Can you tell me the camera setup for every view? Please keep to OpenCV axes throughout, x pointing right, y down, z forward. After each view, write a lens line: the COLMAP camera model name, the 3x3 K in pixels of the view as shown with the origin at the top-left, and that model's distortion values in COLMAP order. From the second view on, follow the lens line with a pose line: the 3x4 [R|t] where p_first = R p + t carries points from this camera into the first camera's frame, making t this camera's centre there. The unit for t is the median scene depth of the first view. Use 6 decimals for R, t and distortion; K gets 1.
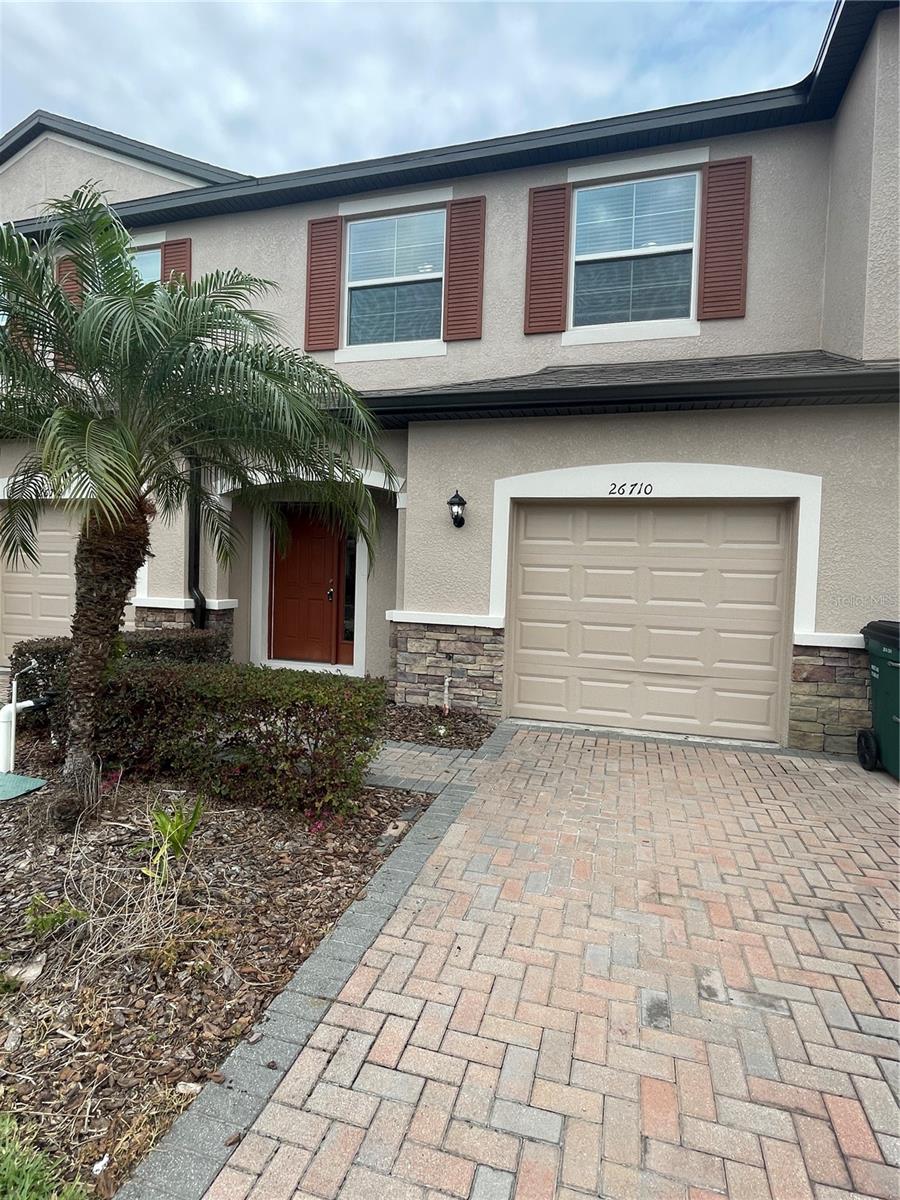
lens RADIAL K [[625.6, 0, 446.3], [0, 625.6, 594.2], [0, 0, 1]] dist [-0.004466, -0.001835]
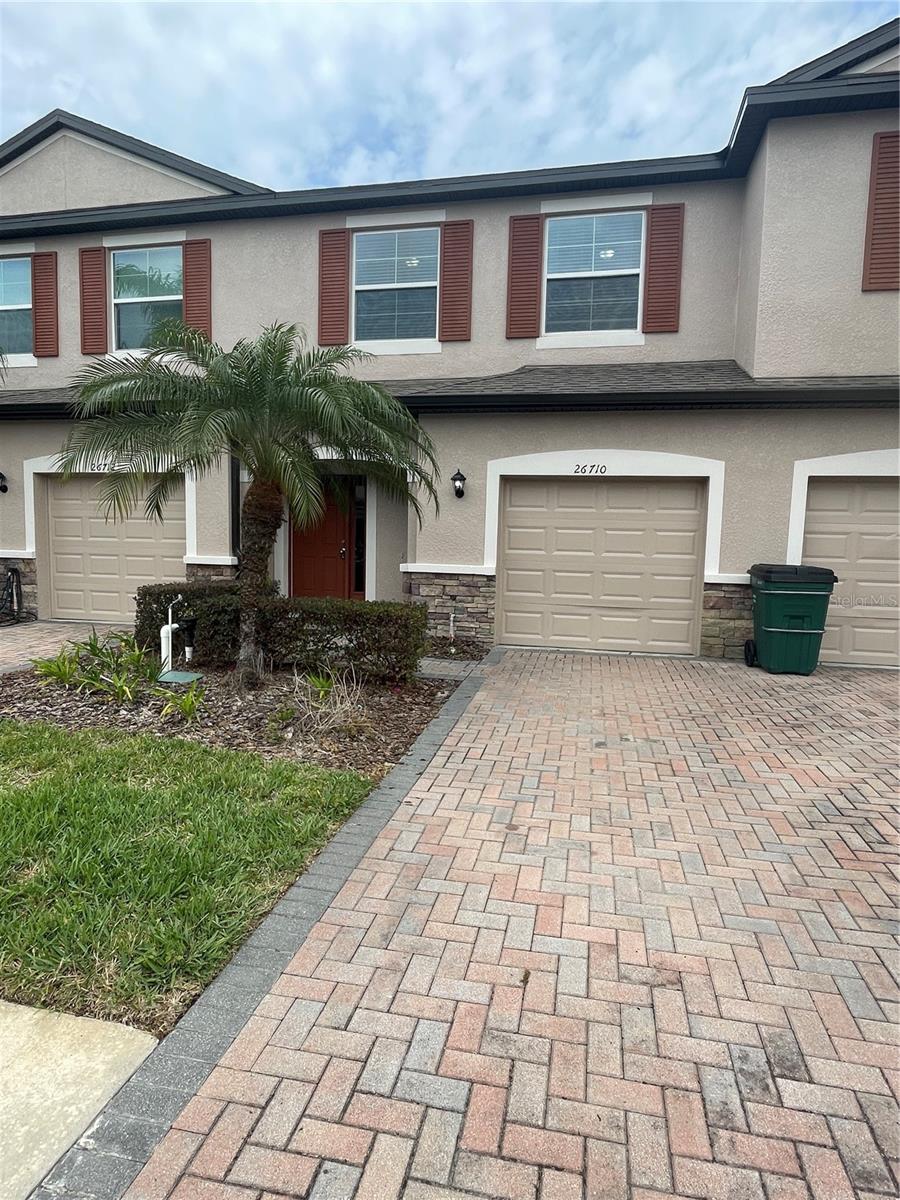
lens RADIAL K [[672.3, 0, 453.0], [0, 672.3, 600.2], [0, 0, 1]] dist [-0.004500, -0.001802]
pose [[0.996681, -0.014794, 0.080057, -0.110497], [0.010115, 0.998234, 0.058545, 0.023043], [-0.080781, -0.057541, 0.995070, -0.399385]]
